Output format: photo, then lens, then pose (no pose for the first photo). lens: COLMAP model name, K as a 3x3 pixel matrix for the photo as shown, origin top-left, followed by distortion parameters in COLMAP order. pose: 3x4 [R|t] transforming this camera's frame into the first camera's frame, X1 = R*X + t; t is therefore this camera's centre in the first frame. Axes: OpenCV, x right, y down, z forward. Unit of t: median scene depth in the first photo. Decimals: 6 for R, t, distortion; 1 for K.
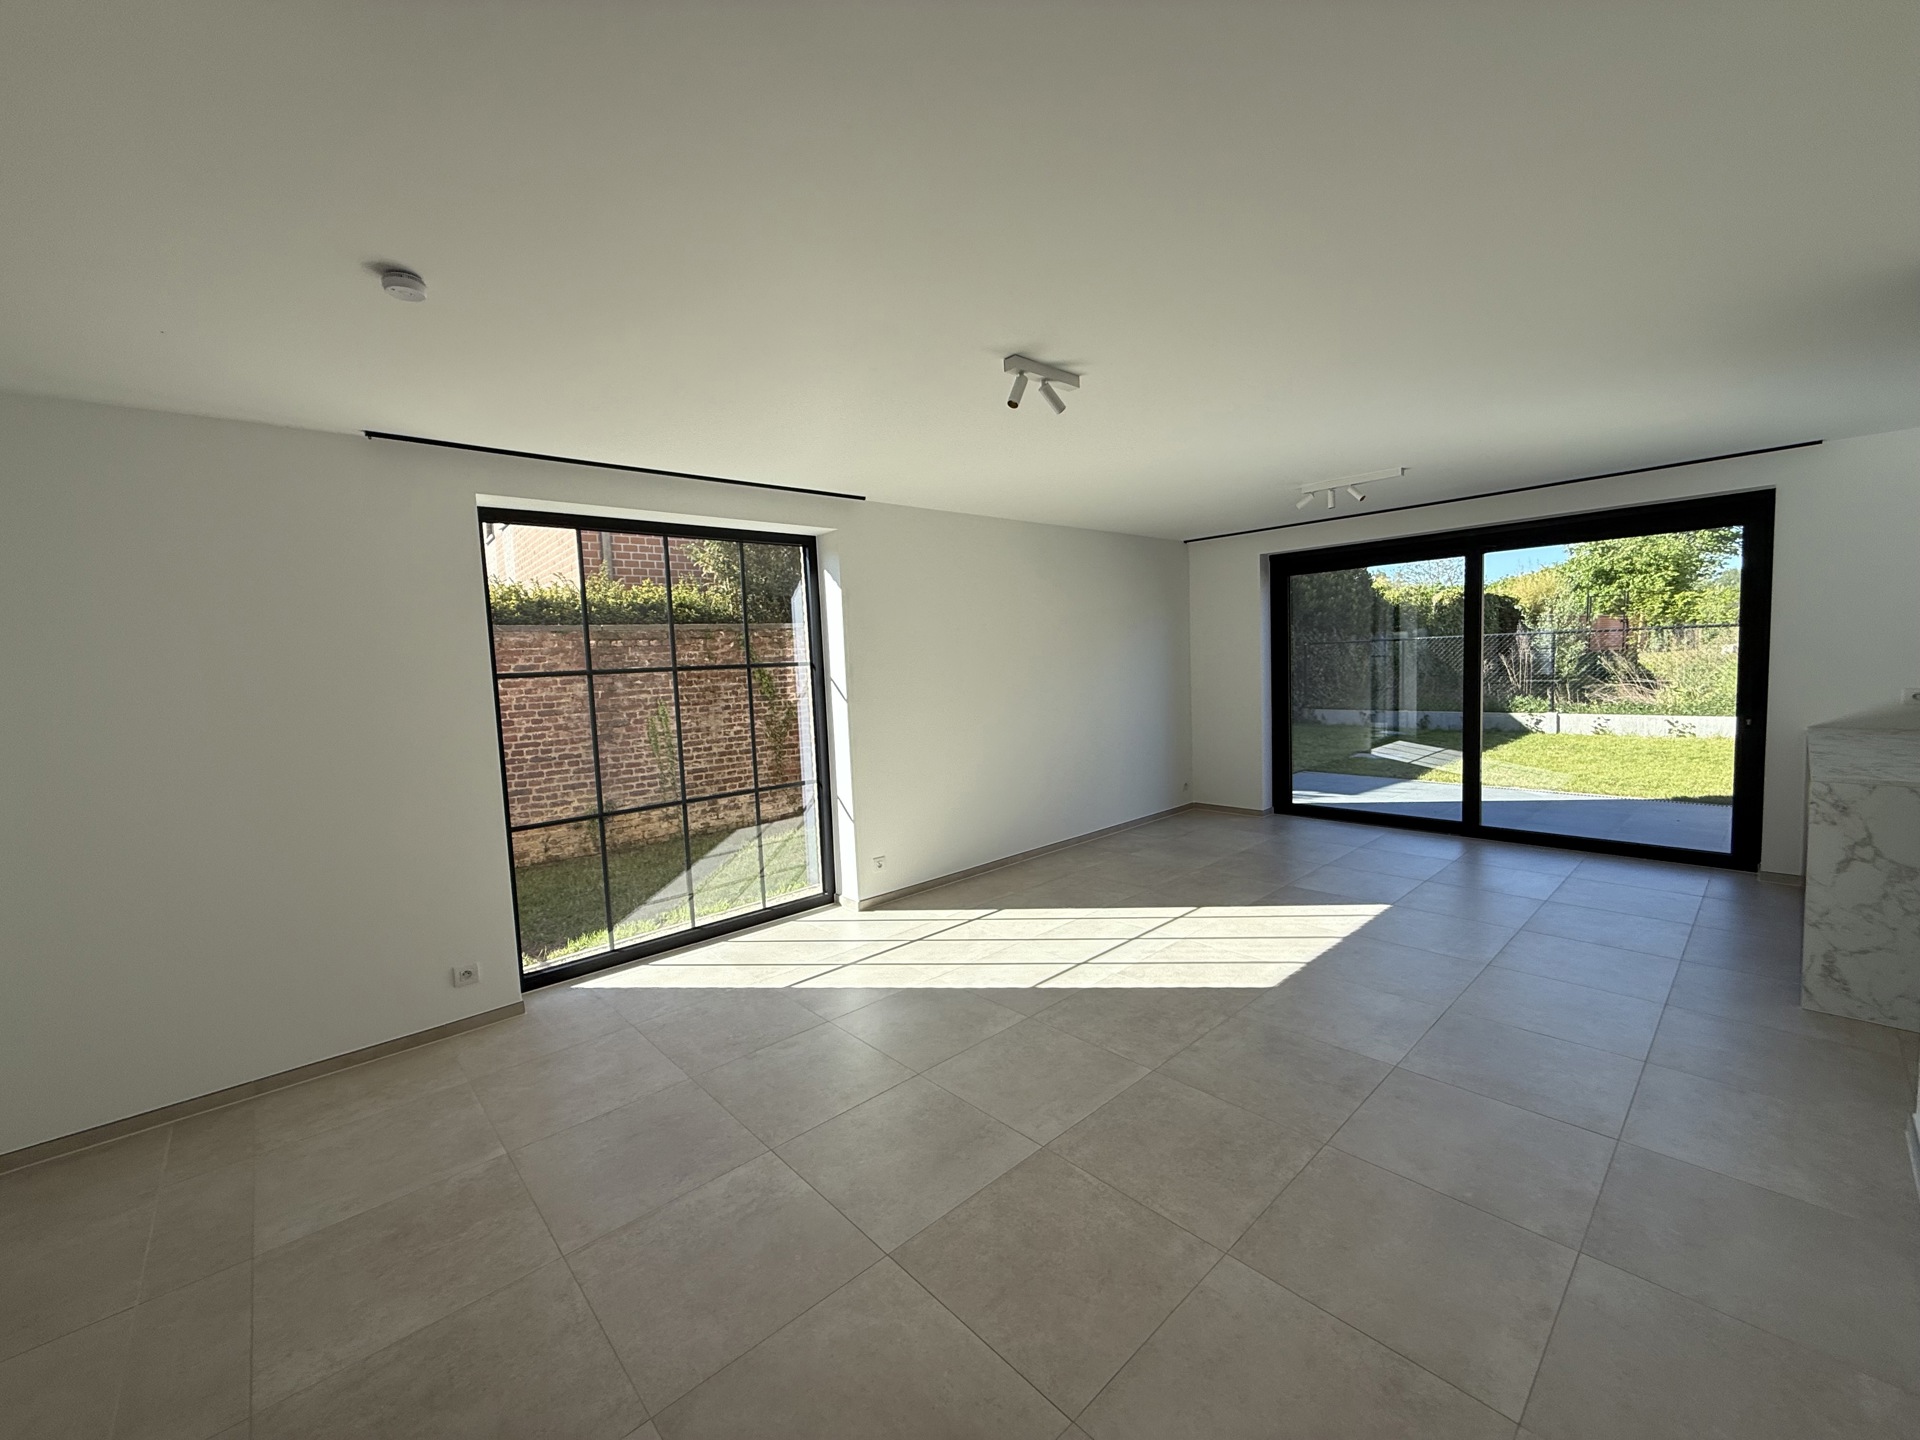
lens RADIAL K [[763.4, 0, 953.5], [0, 763.4, 723.9], [0, 0, 1]] dist [-0.001287, 0.000379]
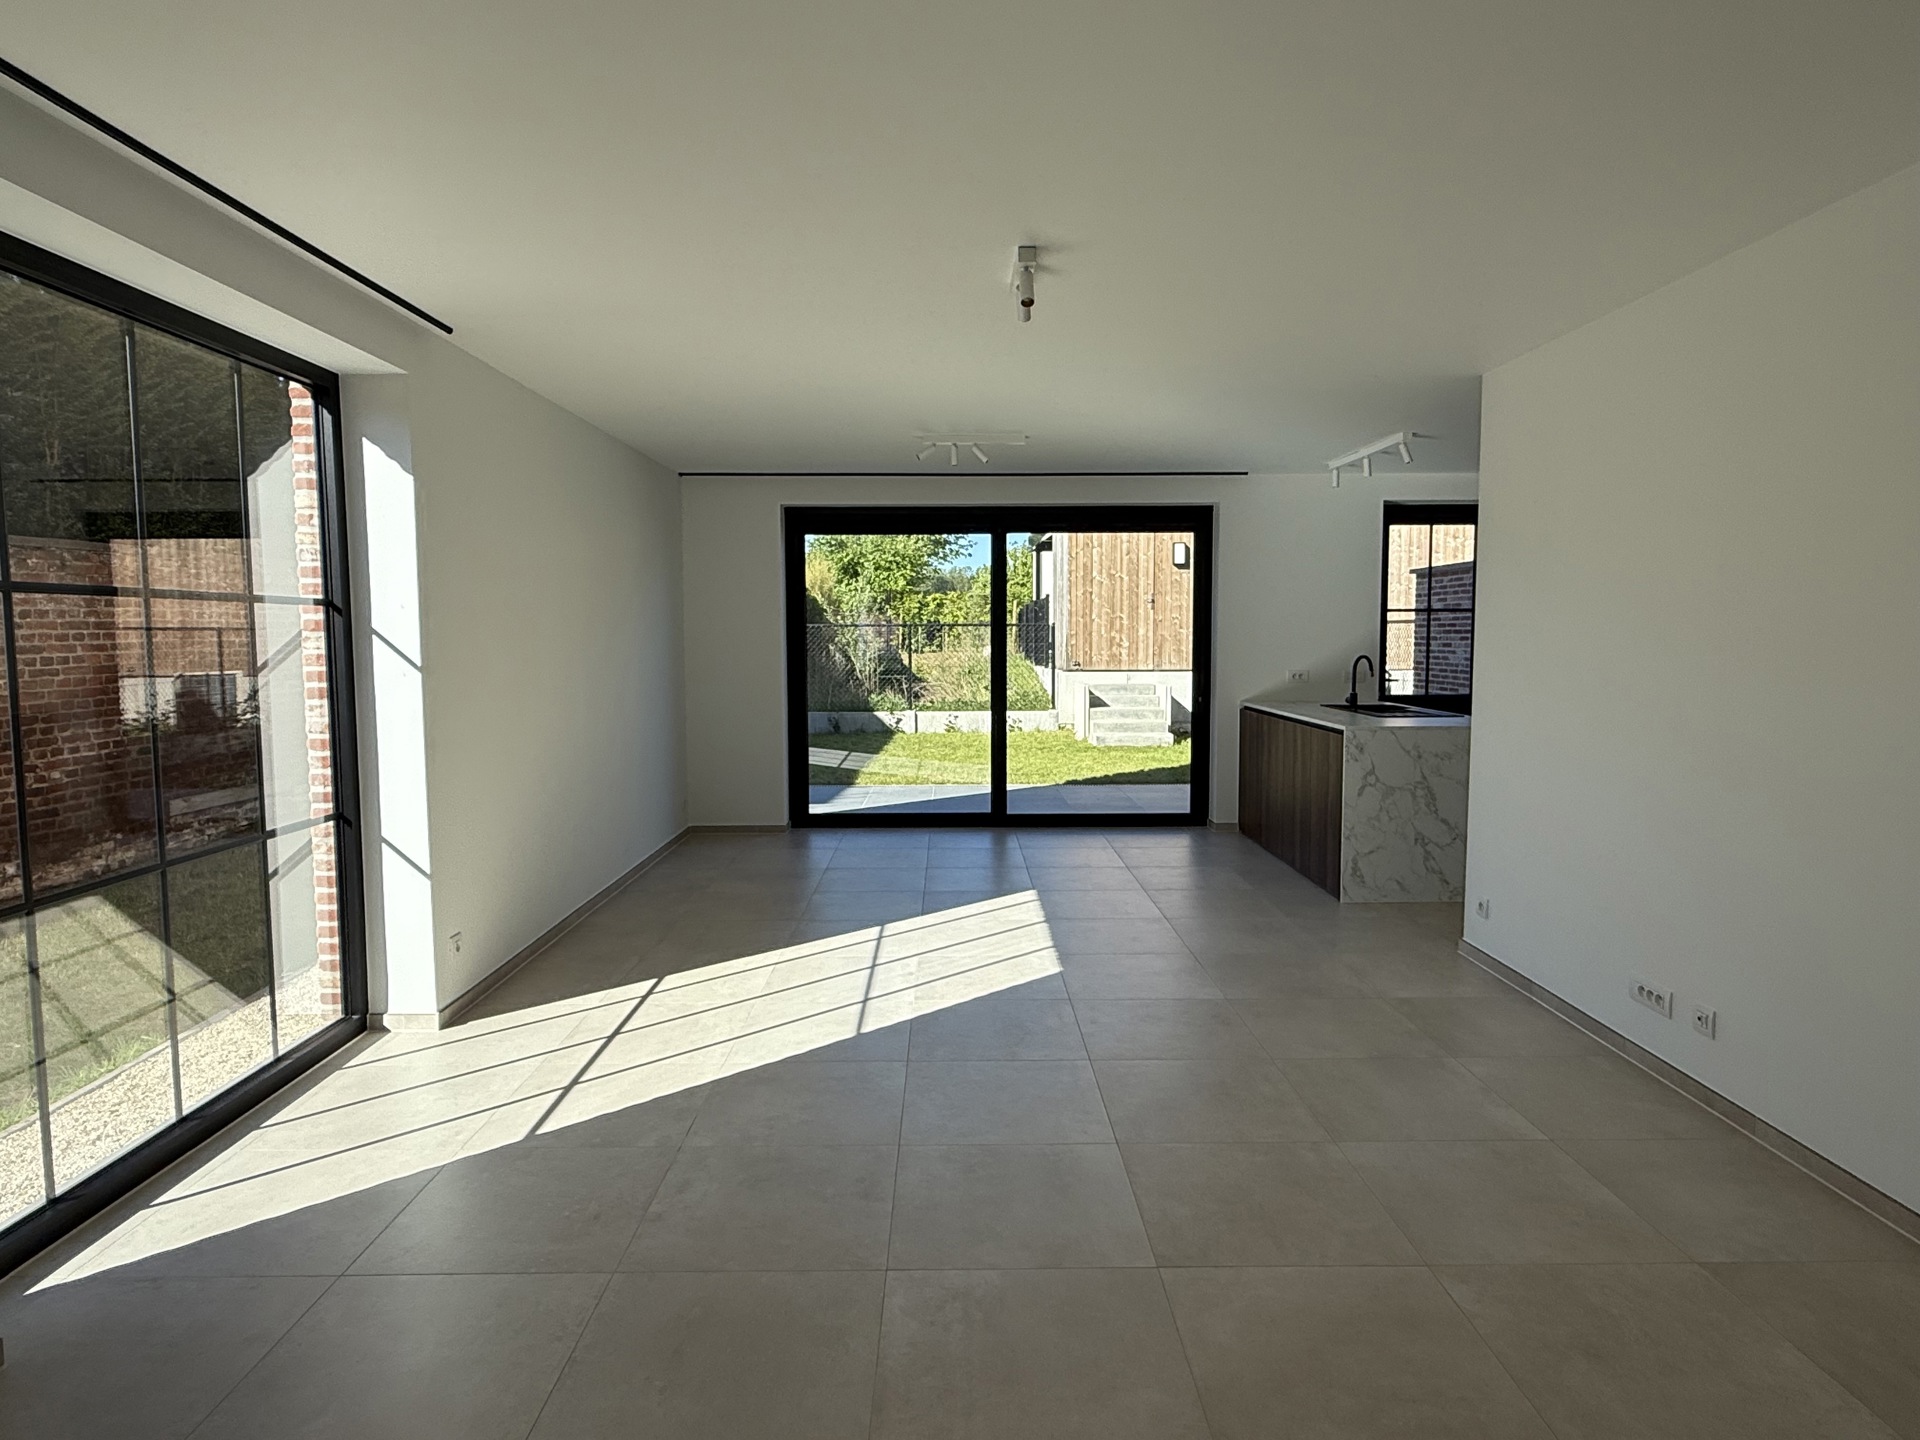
lens RADIAL K [[1110.4, 0, 958.9], [0, 1110.4, 728.8], [0, 0, 1]] dist [-0.000523, 0.000307]
pose [[0.665501, -0.023872, 0.746015, -0.488828], [0.038109, 0.999272, -0.002020, 0.031777], [-0.745423, 0.029774, 0.665926, 0.129159]]
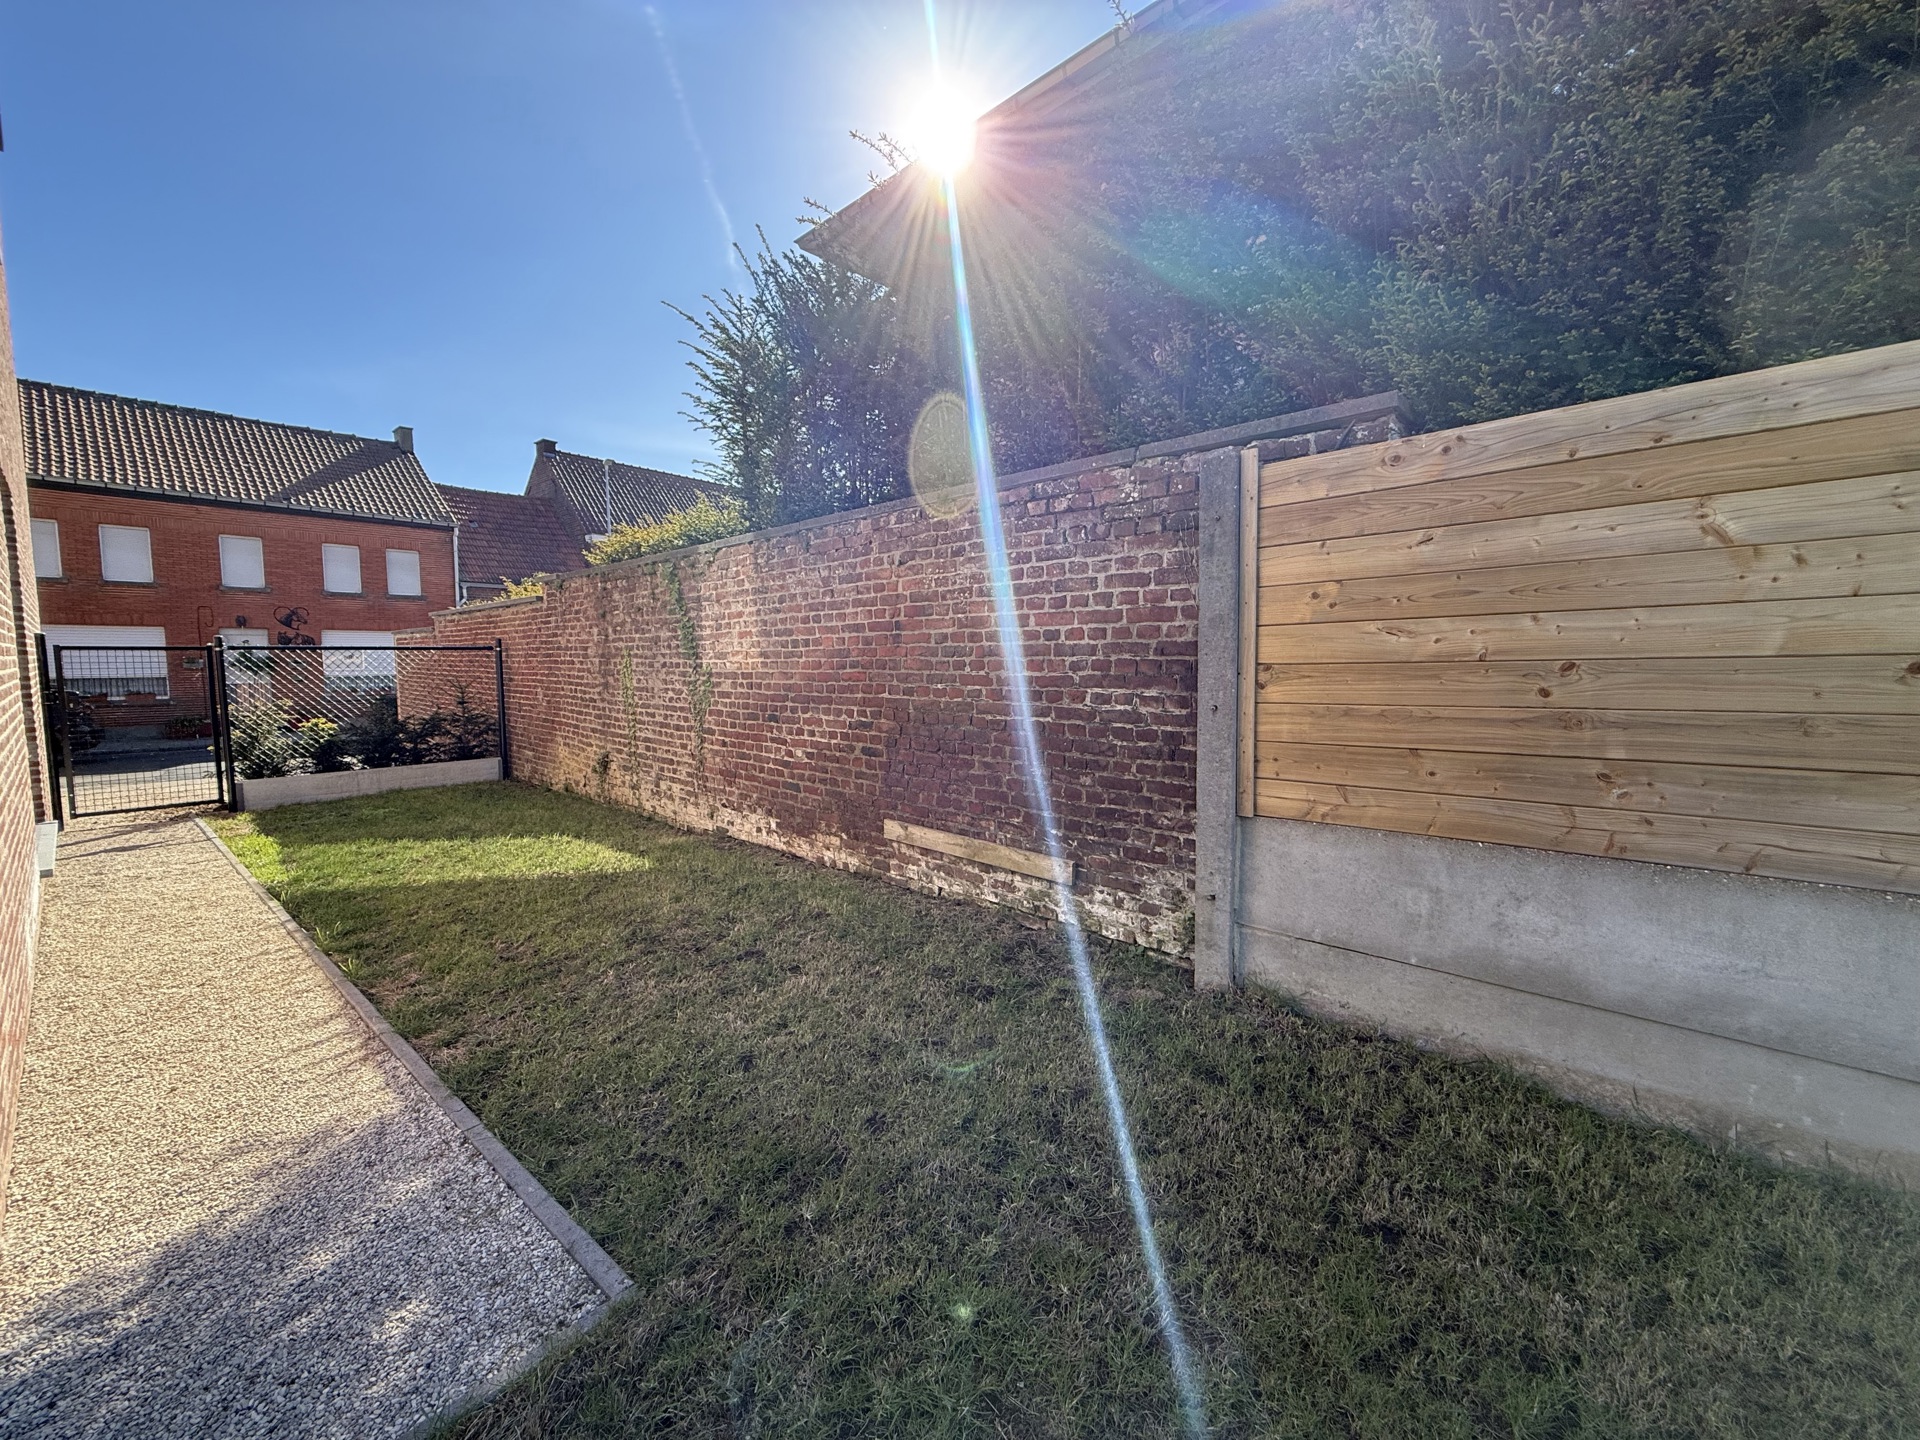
lens RADIAL K [[763.4, 0, 956.5], [0, 763.4, 726.6], [0, 0, 1]] dist [-0.001287, 0.000379]
pose [[0.118030, 0.132439, -0.984139, 0.827007], [-0.091336, 0.988313, 0.122046, -0.135263], [0.988801, 0.075482, 0.128747, 2.020367]]
